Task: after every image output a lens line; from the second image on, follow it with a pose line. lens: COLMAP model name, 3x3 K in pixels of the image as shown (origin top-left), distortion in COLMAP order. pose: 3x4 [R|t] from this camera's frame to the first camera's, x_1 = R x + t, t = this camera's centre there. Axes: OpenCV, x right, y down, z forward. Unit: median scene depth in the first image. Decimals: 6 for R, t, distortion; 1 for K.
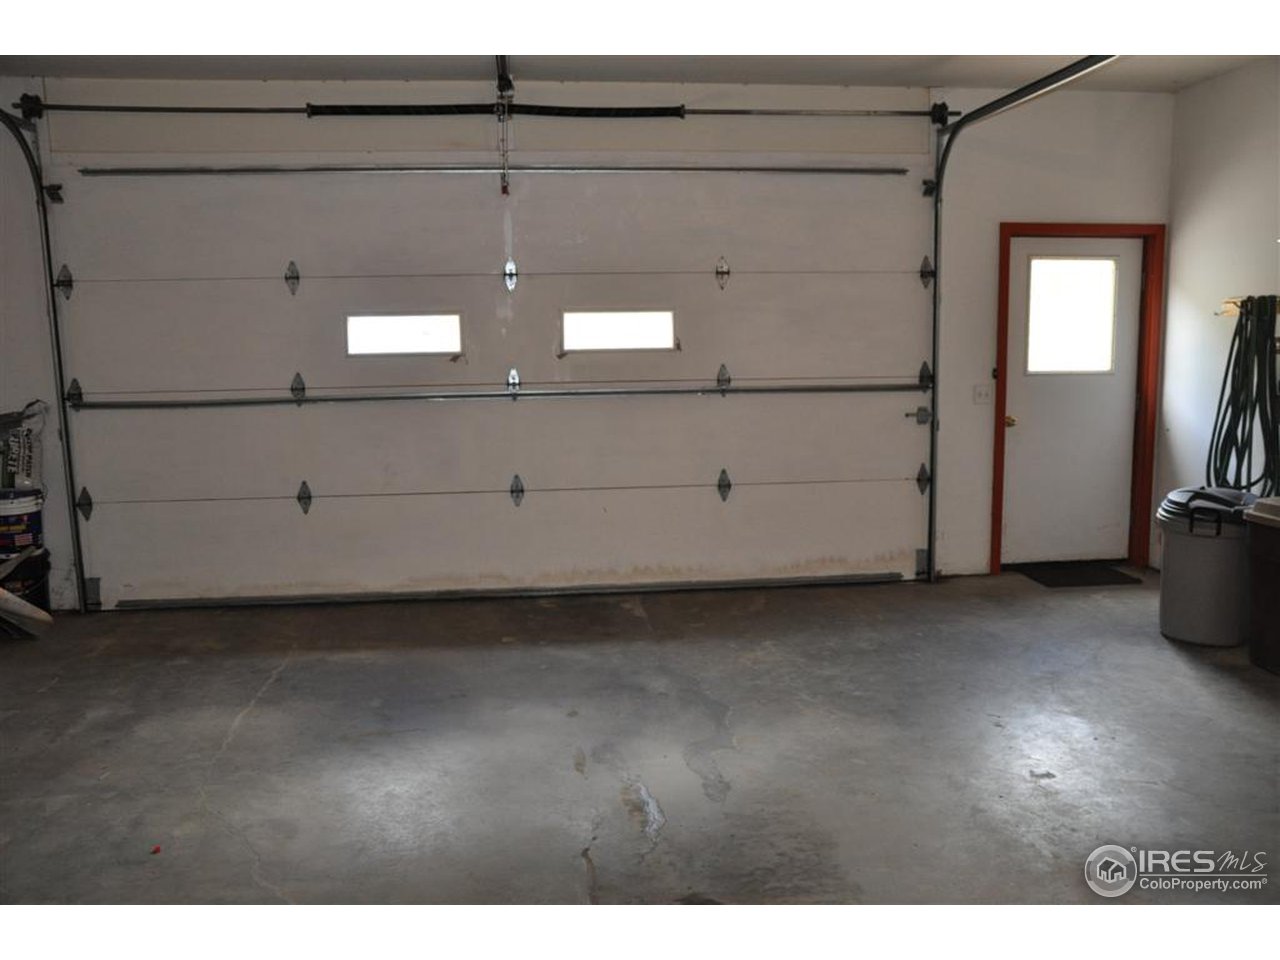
lens RADIAL K [[1120.6, 0, 640.0], [0, 1120.6, 480.0], [0, 0, 1]] dist [-0.069477, -0.003934]
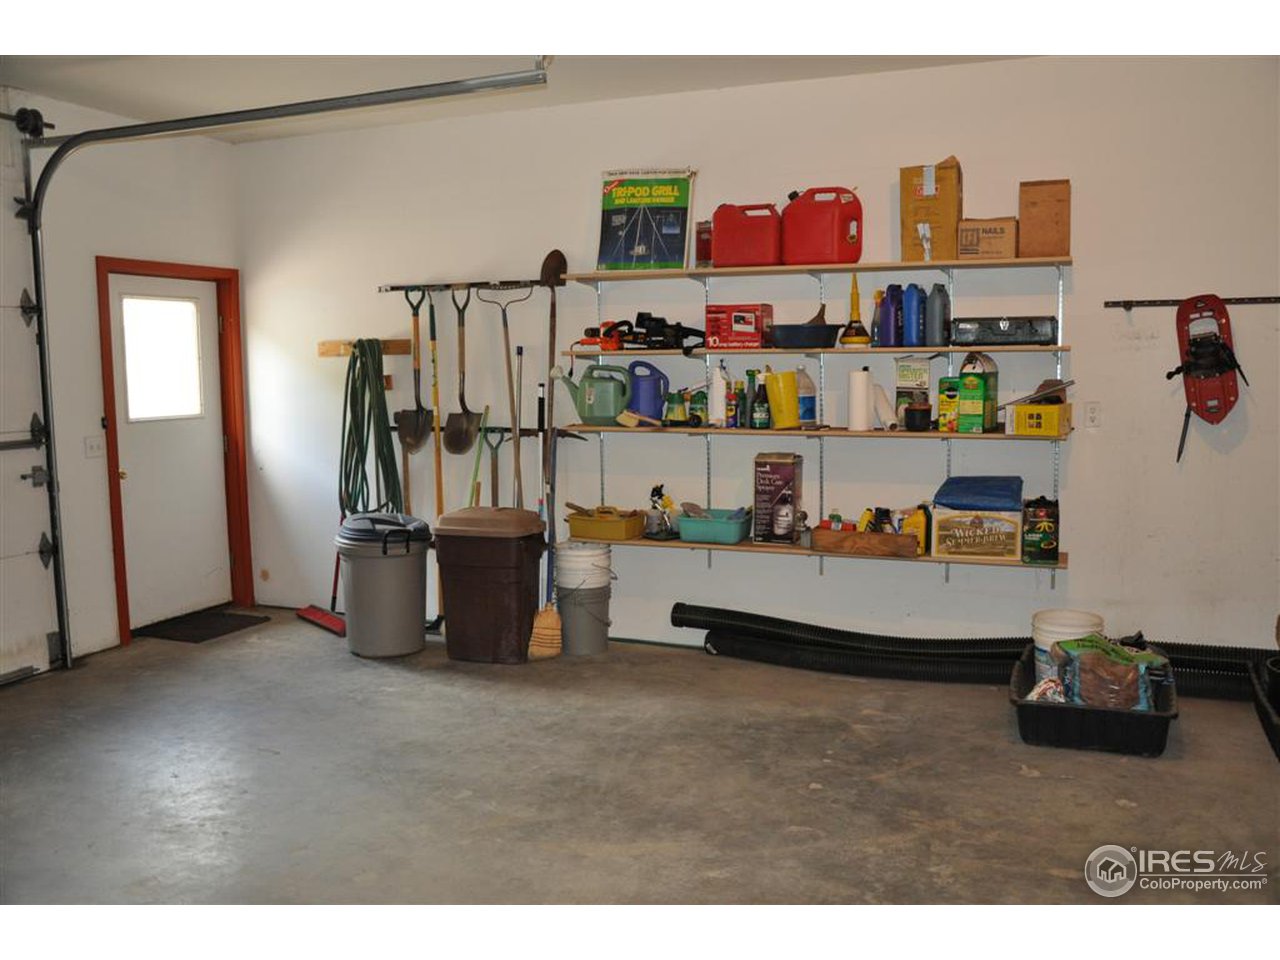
lens RADIAL K [[1120.6, 0, 640.0], [0, 1120.6, 480.0], [0, 0, 1]] dist [-0.069477, -0.003934]
pose [[0.443893, -0.087119, 0.891835, -0.288192], [0.129569, 0.991044, 0.032319, -0.022595], [-0.886663, 0.101208, 0.451206, 0.218192]]
